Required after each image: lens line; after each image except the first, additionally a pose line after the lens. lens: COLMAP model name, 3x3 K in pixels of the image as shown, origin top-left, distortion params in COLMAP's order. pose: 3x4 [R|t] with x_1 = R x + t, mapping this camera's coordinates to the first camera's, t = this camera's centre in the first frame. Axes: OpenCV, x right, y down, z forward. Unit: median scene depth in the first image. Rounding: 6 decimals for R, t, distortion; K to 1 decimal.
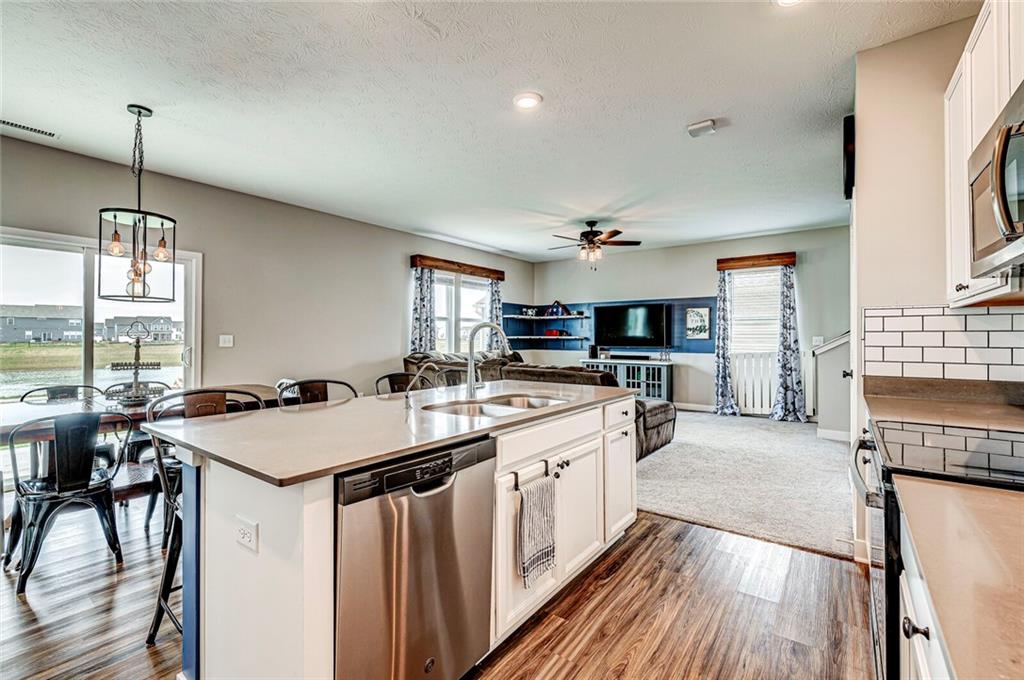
lens RADIAL K [[446.2, 0, 511.7], [0, 446.2, 335.4], [0, 0, 1]] dist [0.002244, 0.000232]
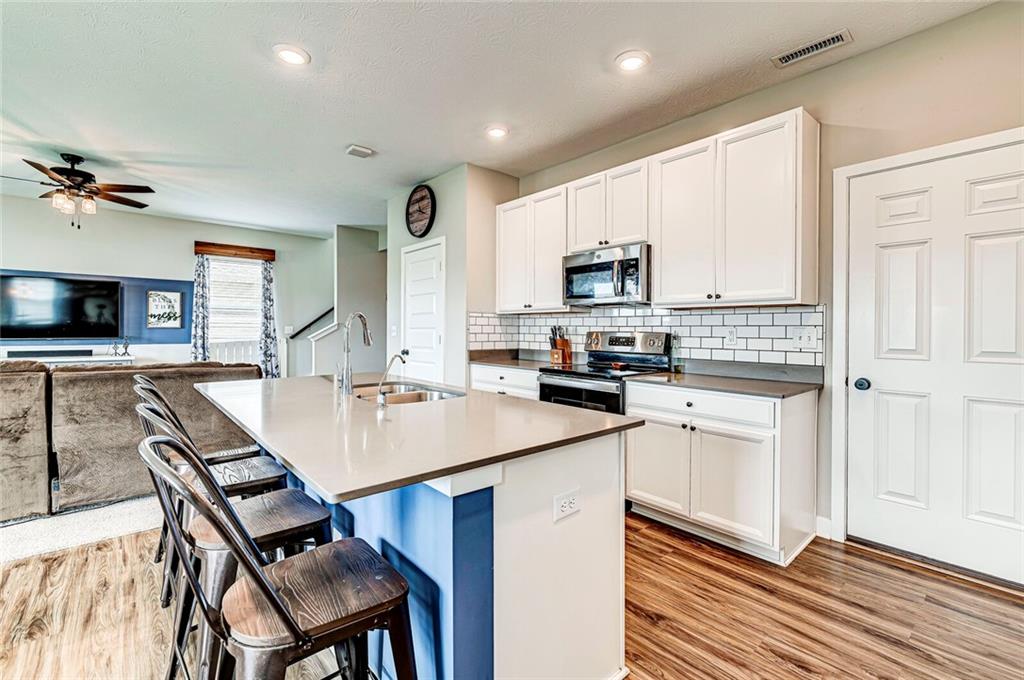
lens RADIAL K [[446.2, 0, 511.7], [0, 446.2, 335.4], [0, 0, 1]] dist [0.002244, 0.000232]
pose [[0.216621, -0.011911, 0.976183, -0.298612], [-0.013330, 0.999796, 0.015157, 0.001222], [-0.976165, -0.016295, 0.216418, 0.160605]]
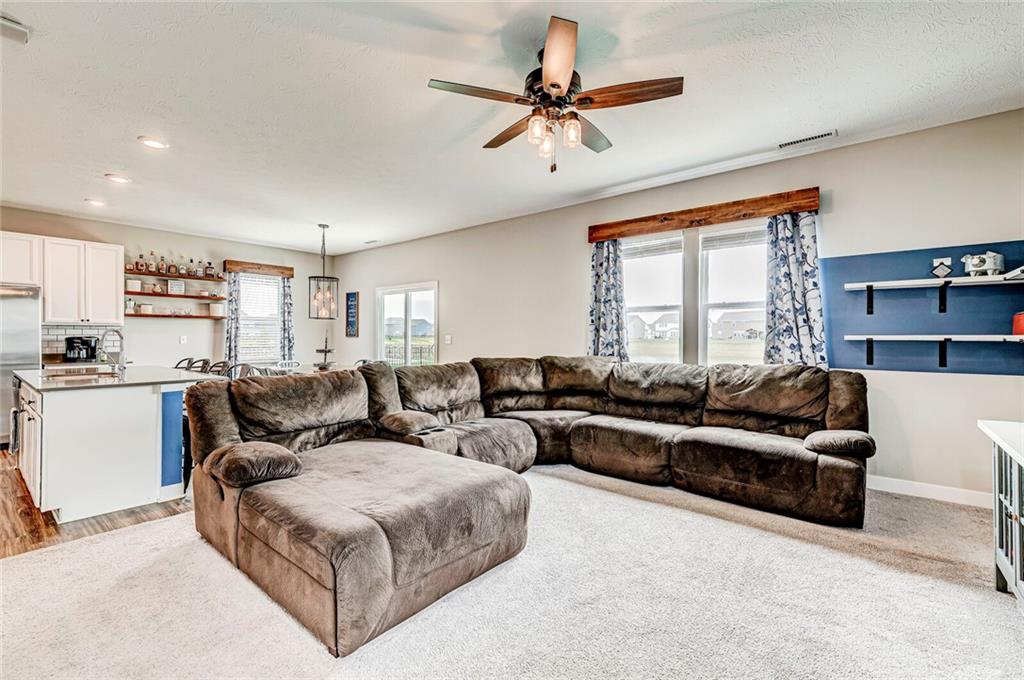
lens RADIAL K [[439.1, 0, 517.0], [0, 439.1, 335.9], [0, 0, 1]] dist [-0.002760, -0.000705]
pose [[-0.028085, -0.000087, -0.999606, 0.494858], [0.004696, 0.999989, -0.000219, 0.001521], [0.999595, -0.004700, -0.028084, 0.835870]]
